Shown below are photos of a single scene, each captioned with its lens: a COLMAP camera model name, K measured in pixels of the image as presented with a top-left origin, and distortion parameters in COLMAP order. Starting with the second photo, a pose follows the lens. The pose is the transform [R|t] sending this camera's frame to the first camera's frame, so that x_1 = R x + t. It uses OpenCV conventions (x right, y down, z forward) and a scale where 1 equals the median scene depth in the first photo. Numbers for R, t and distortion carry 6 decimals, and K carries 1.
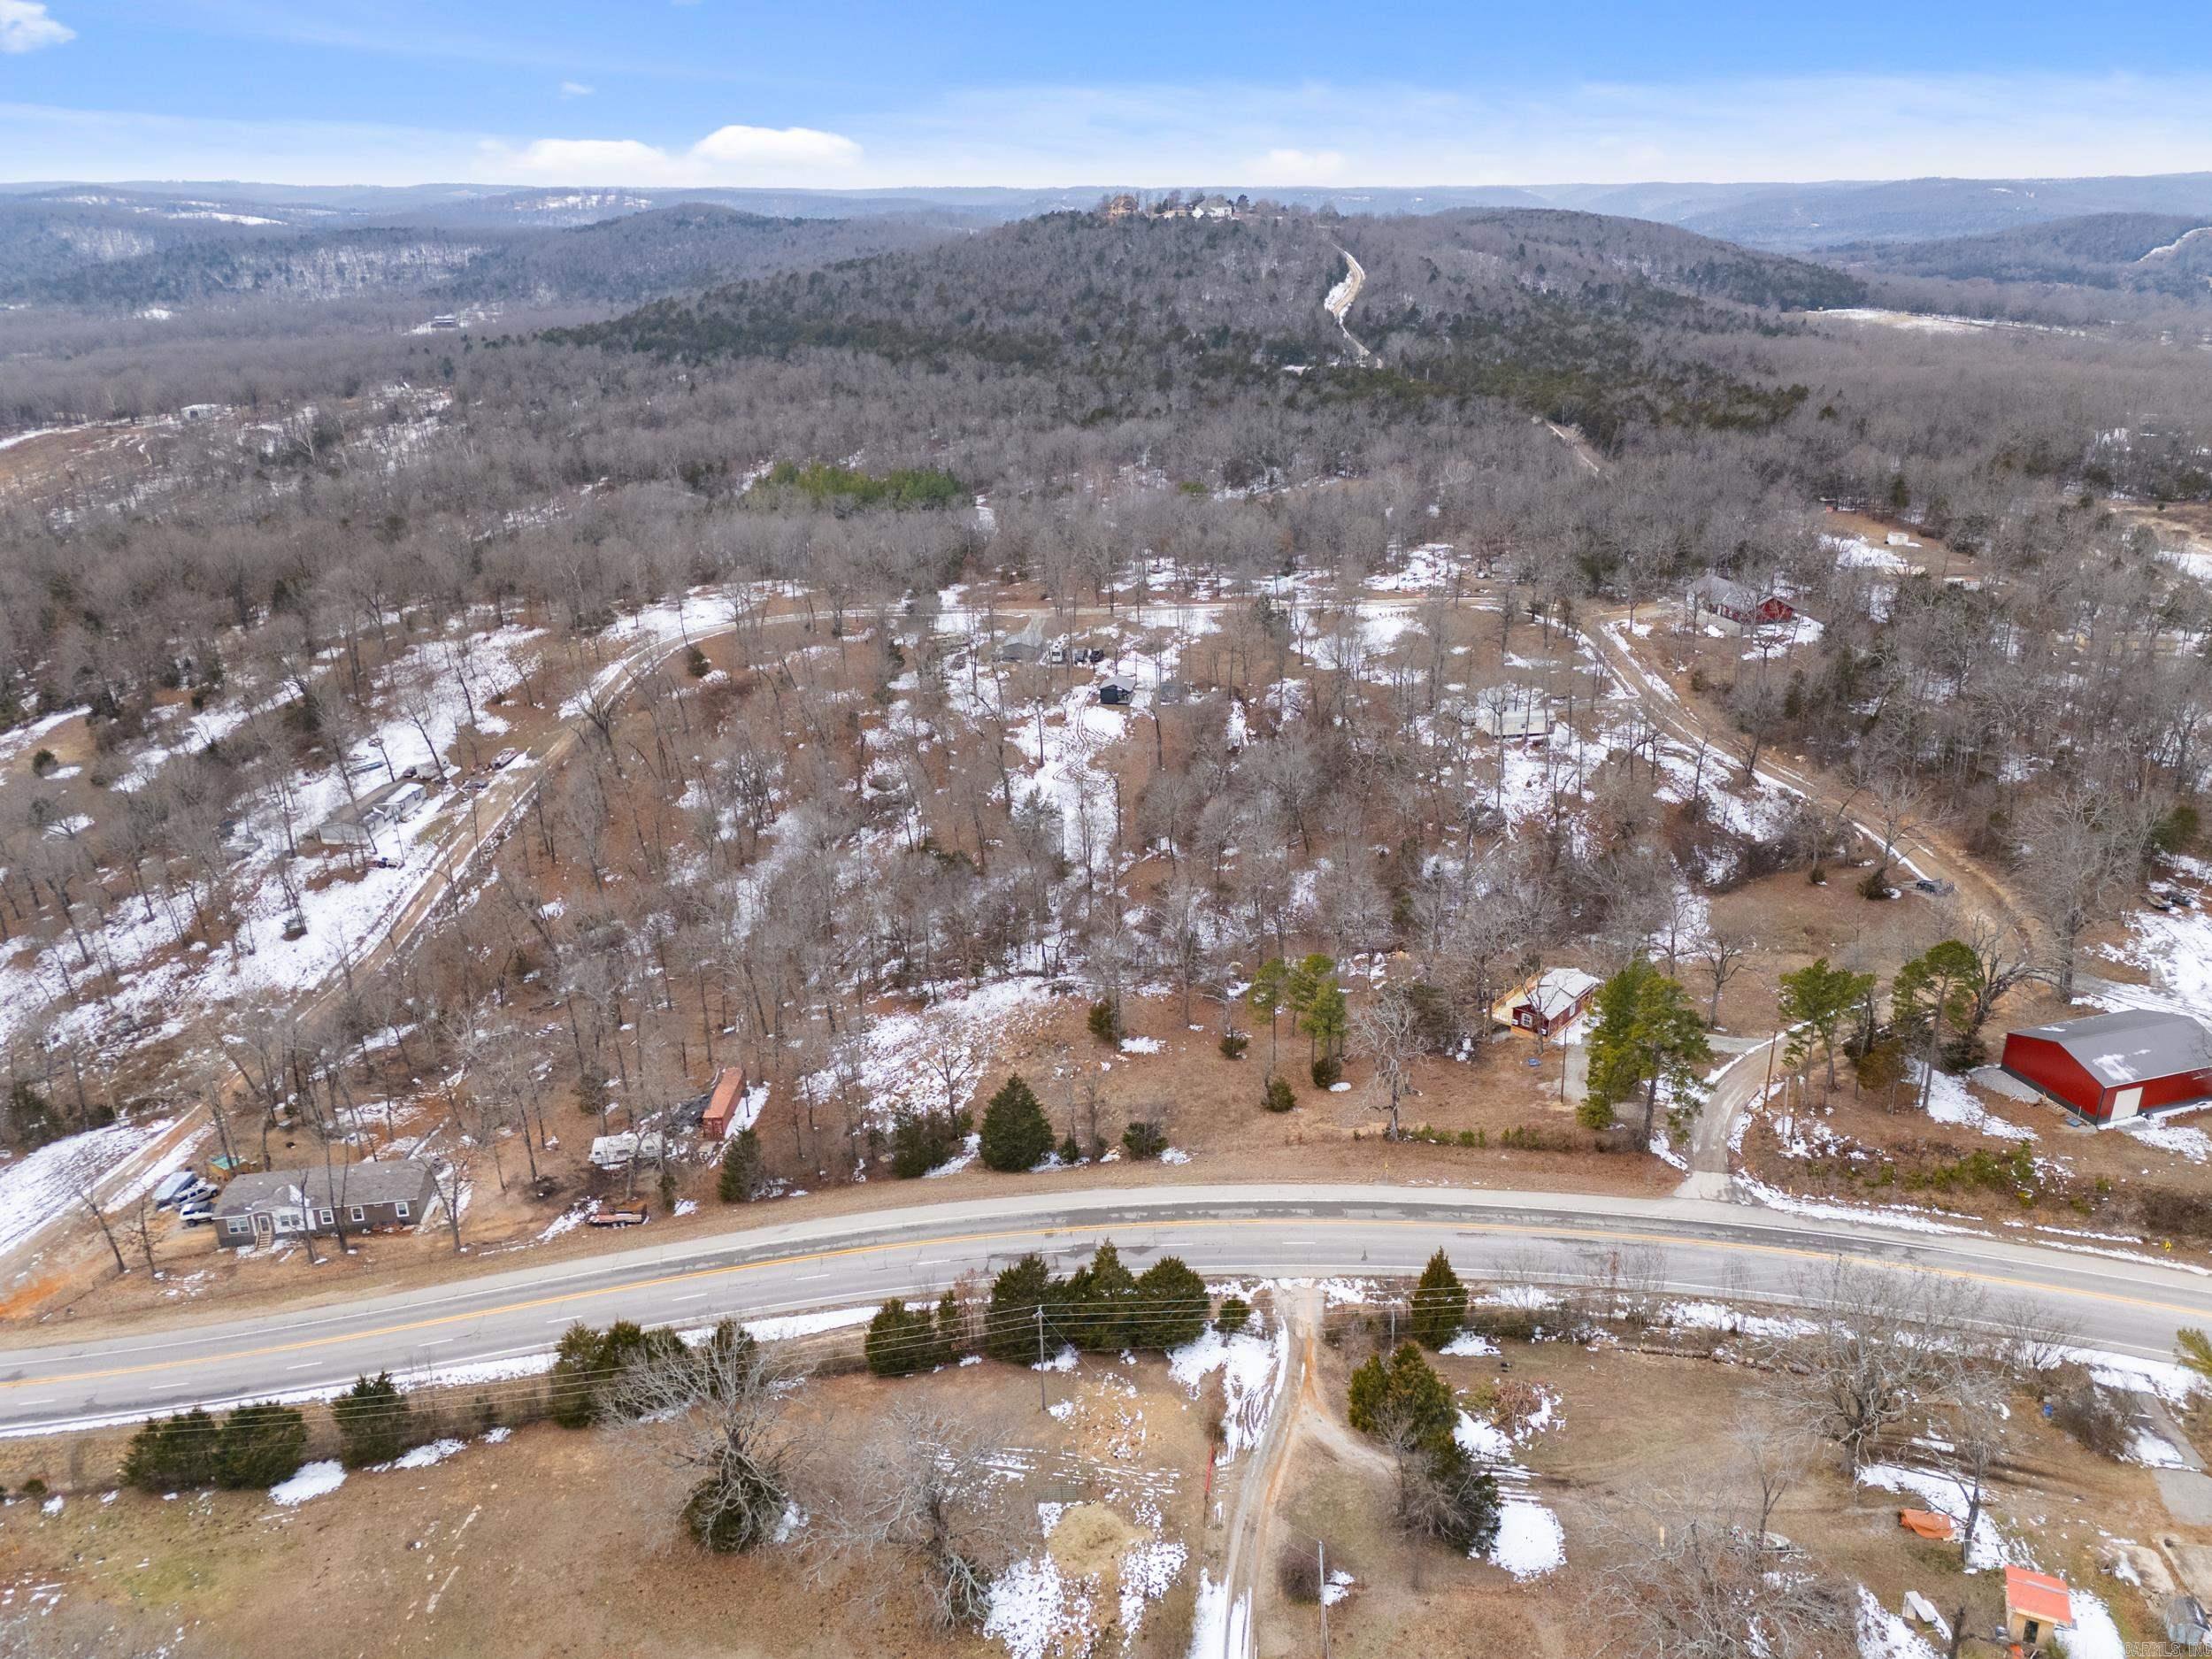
lens RADIAL K [[1575.1, 0, 1096.8], [0, 1575.1, 827.7], [0, 0, 1]] dist [0.052420, -0.029749]
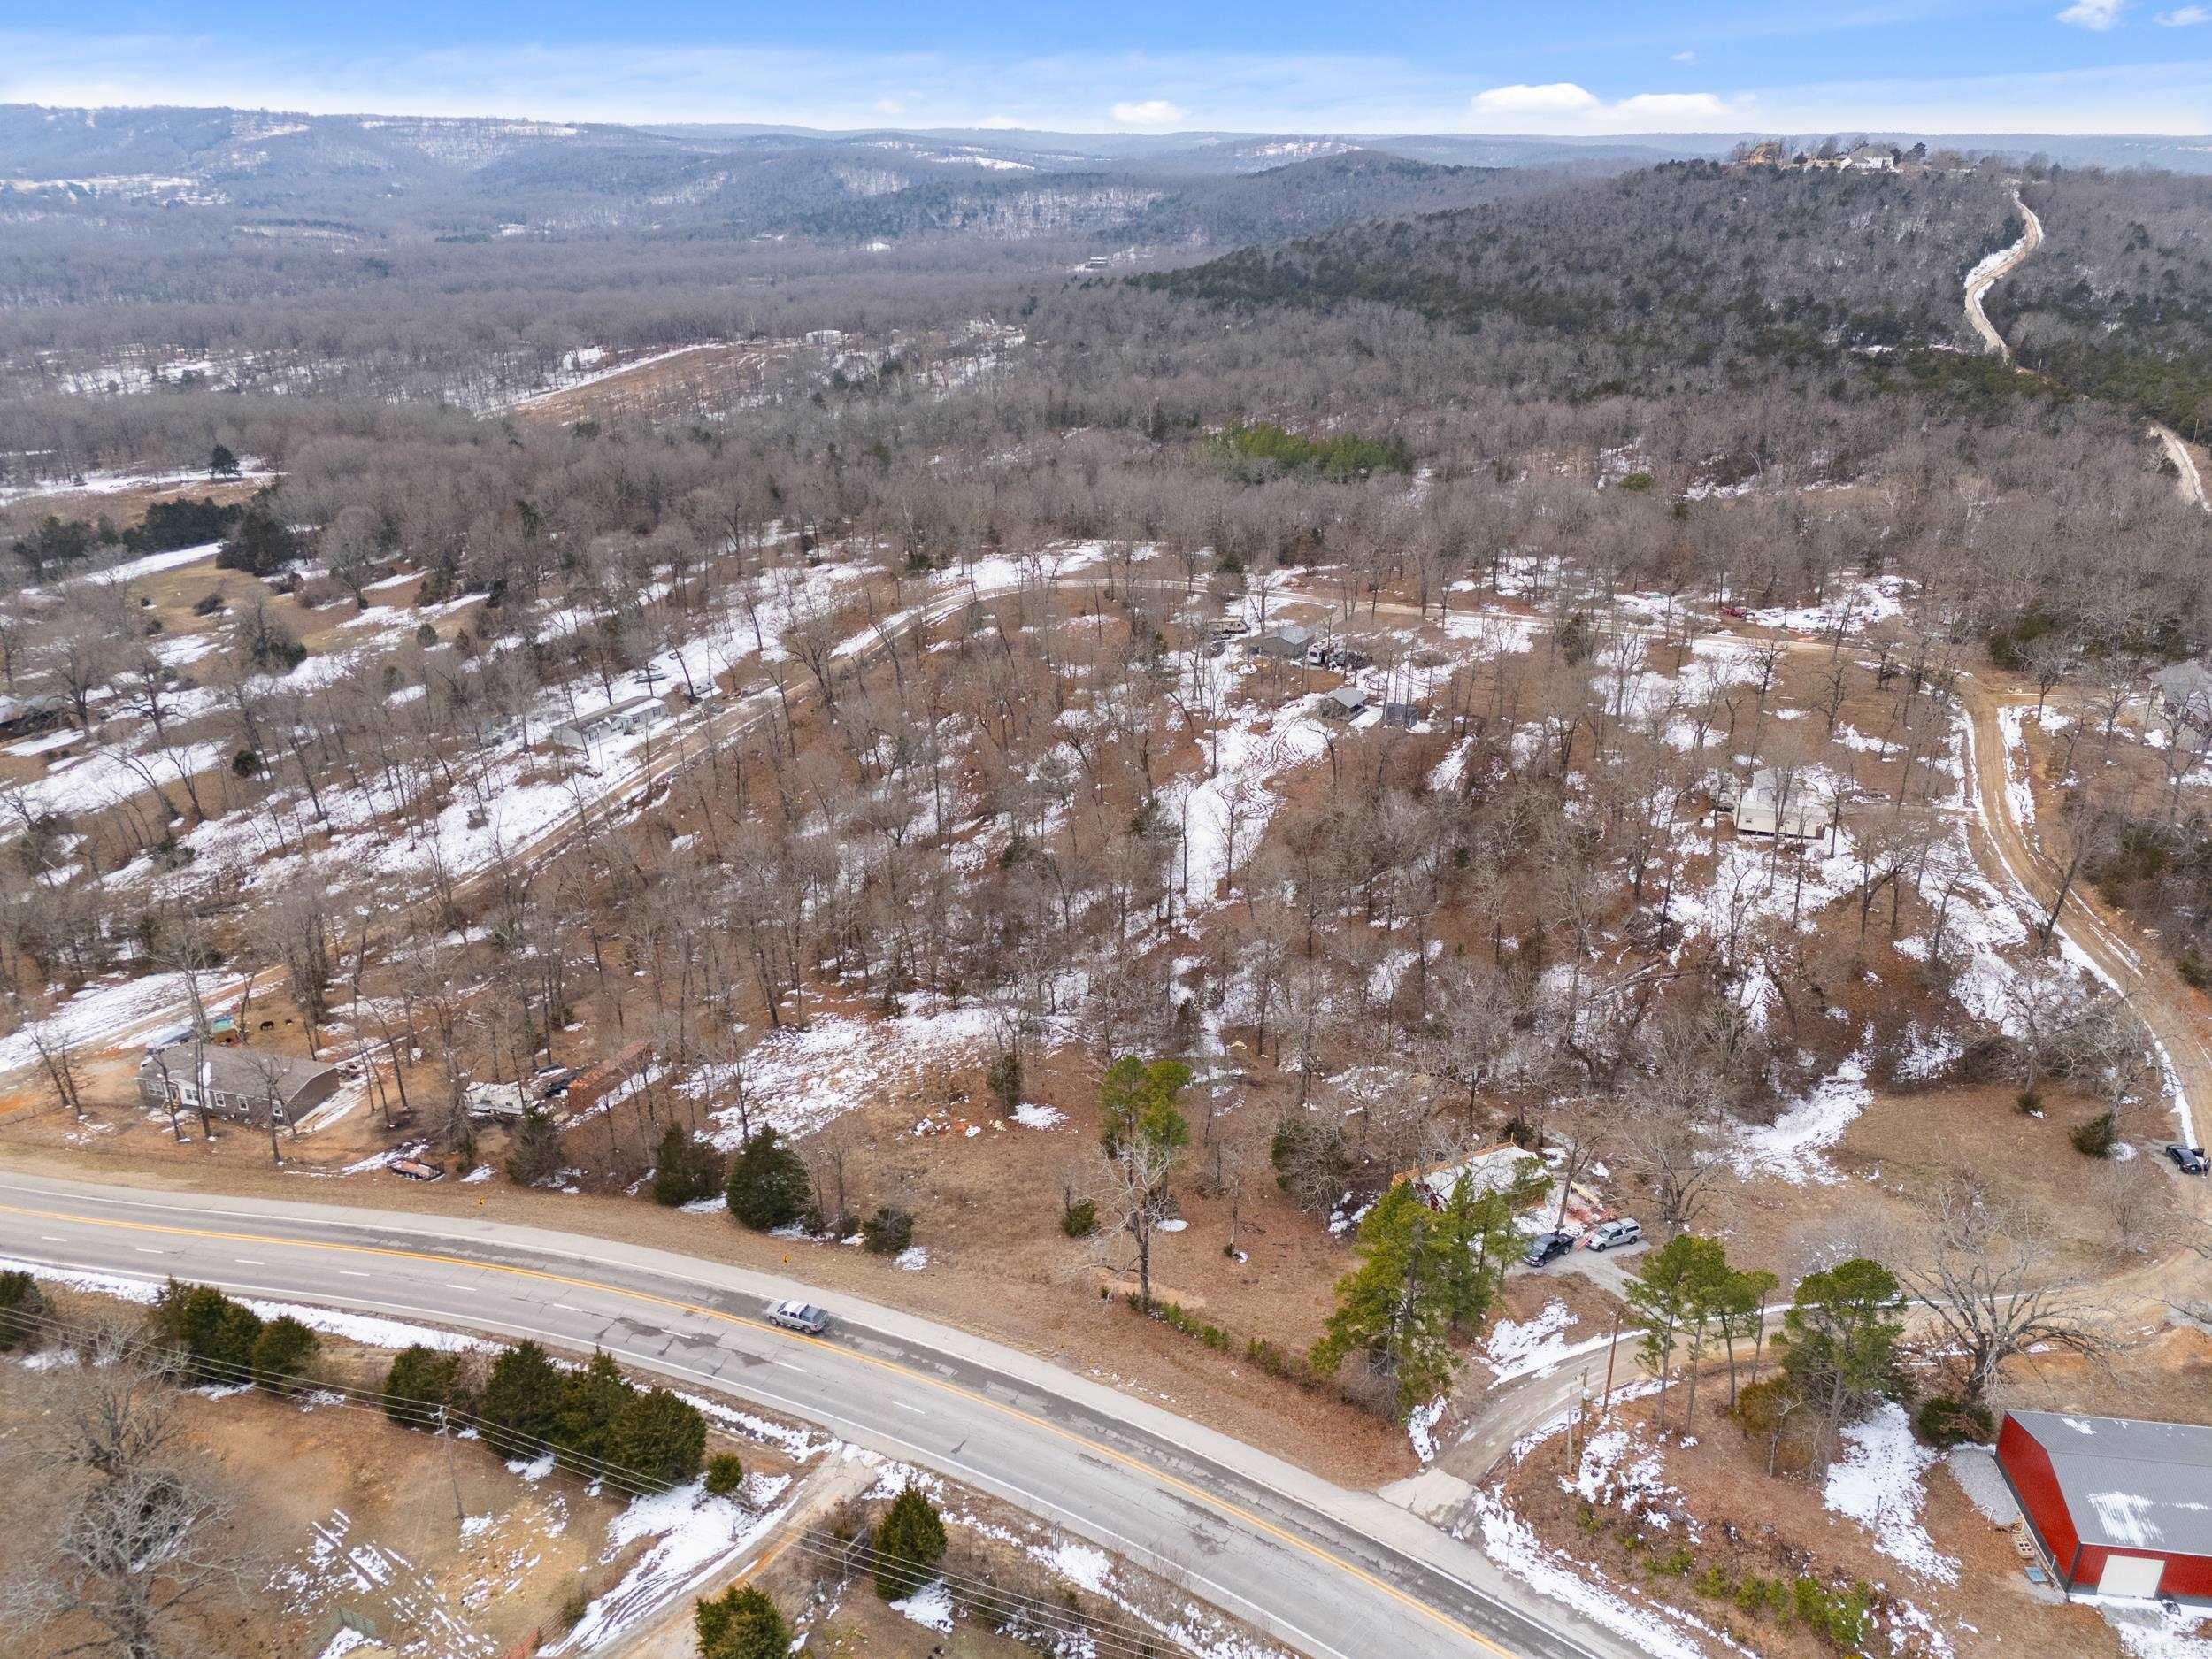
lens RADIAL K [[1575.1, 0, 1092.9], [0, 1575.1, 828.5], [0, 0, 1]] dist [0.052420, -0.029749]
pose [[0.917176, 0.169388, -0.360687, 0.234741], [-0.159064, 0.985542, 0.058358, -0.051724], [0.365357, 0.003848, 0.930859, 0.127735]]
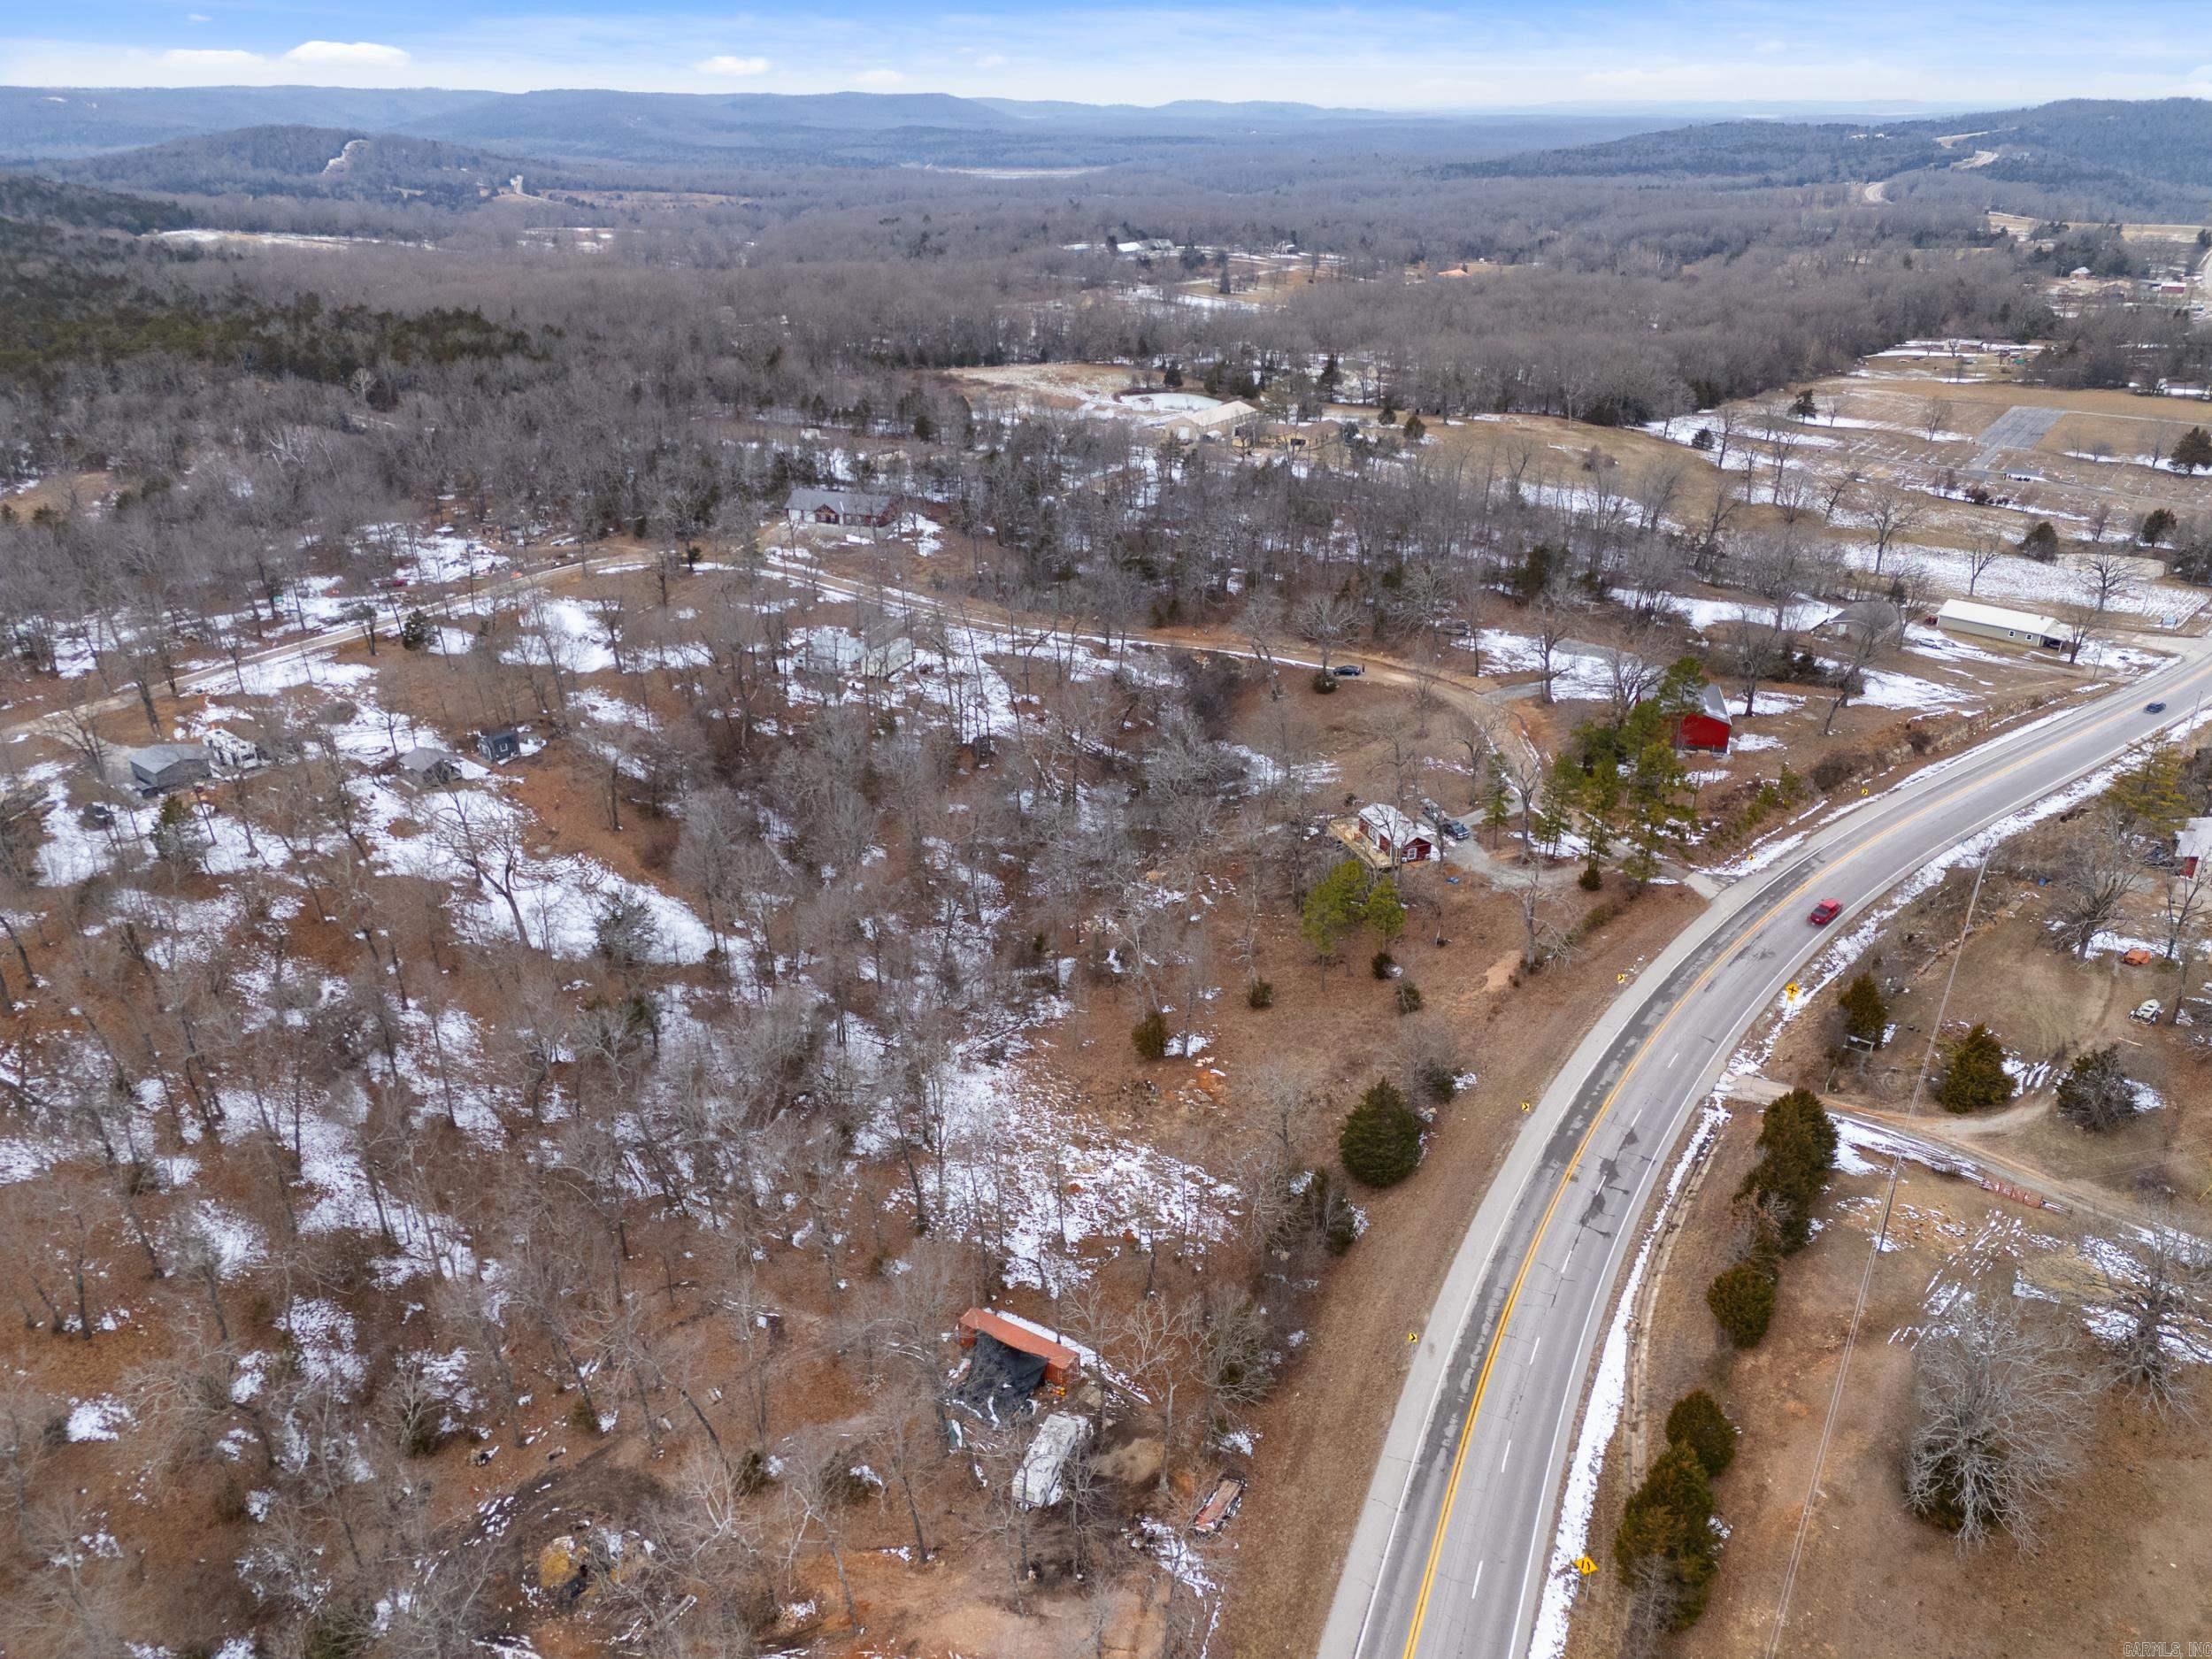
lens RADIAL K [[1575.1, 0, 1104.4], [0, 1575.1, 835.2], [0, 0, 1]] dist [0.052420, -0.029749]
pose [[0.516962, -0.345110, 0.783357, -0.459233], [0.305246, 0.929289, 0.207959, -0.124337], [-0.799734, 0.131610, 0.585751, 0.320811]]
